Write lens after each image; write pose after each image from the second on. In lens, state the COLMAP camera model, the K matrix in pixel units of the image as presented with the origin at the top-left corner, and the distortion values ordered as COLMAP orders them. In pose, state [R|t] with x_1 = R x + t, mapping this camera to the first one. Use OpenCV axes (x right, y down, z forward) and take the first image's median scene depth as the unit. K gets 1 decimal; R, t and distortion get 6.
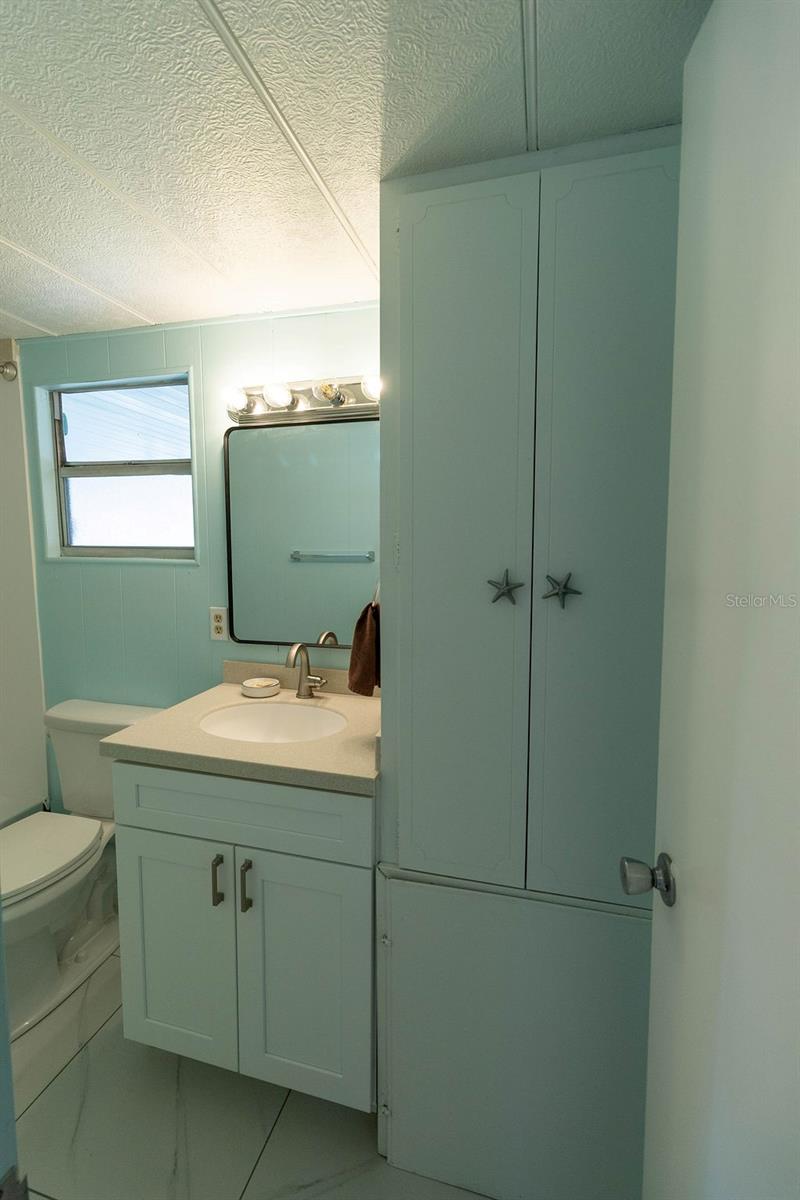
lens RADIAL K [[546.7, 0, 398.1], [0, 546.7, 597.6], [0, 0, 1]] dist [0.003423, -0.000339]
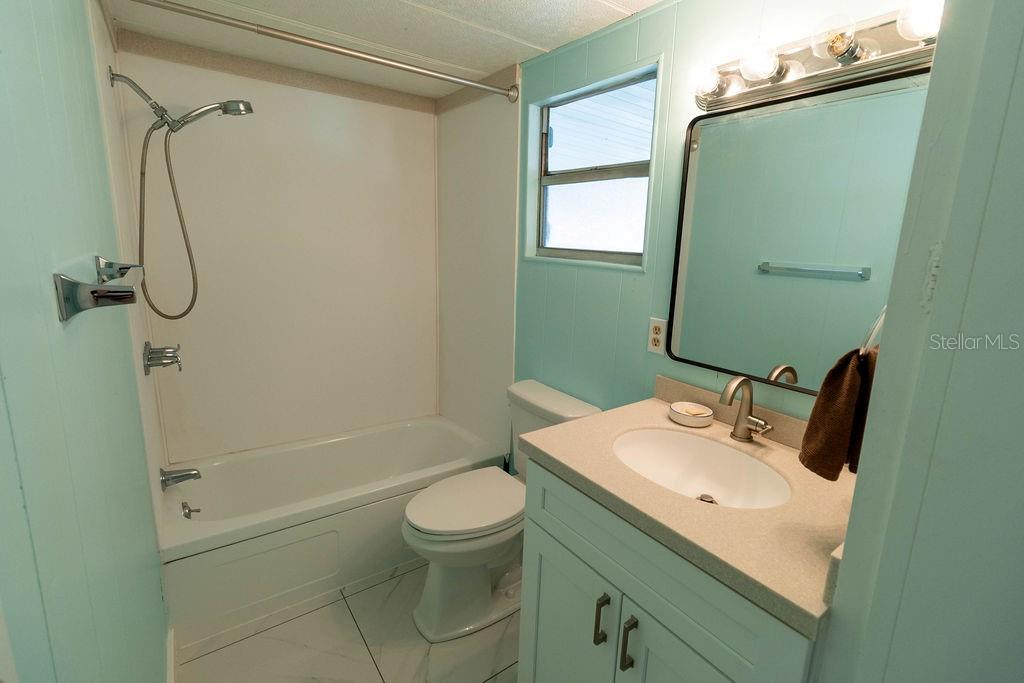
lens RADIAL K [[466.5, 0, 522.5], [0, 466.5, 327.3], [0, 0, 1]] dist [0.003423, -0.000339]
pose [[0.778537, 0.143595, -0.610951, -0.018584], [-0.102453, 0.989494, 0.102009, -0.026915], [0.619180, -0.016824, 0.785069, 0.234494]]
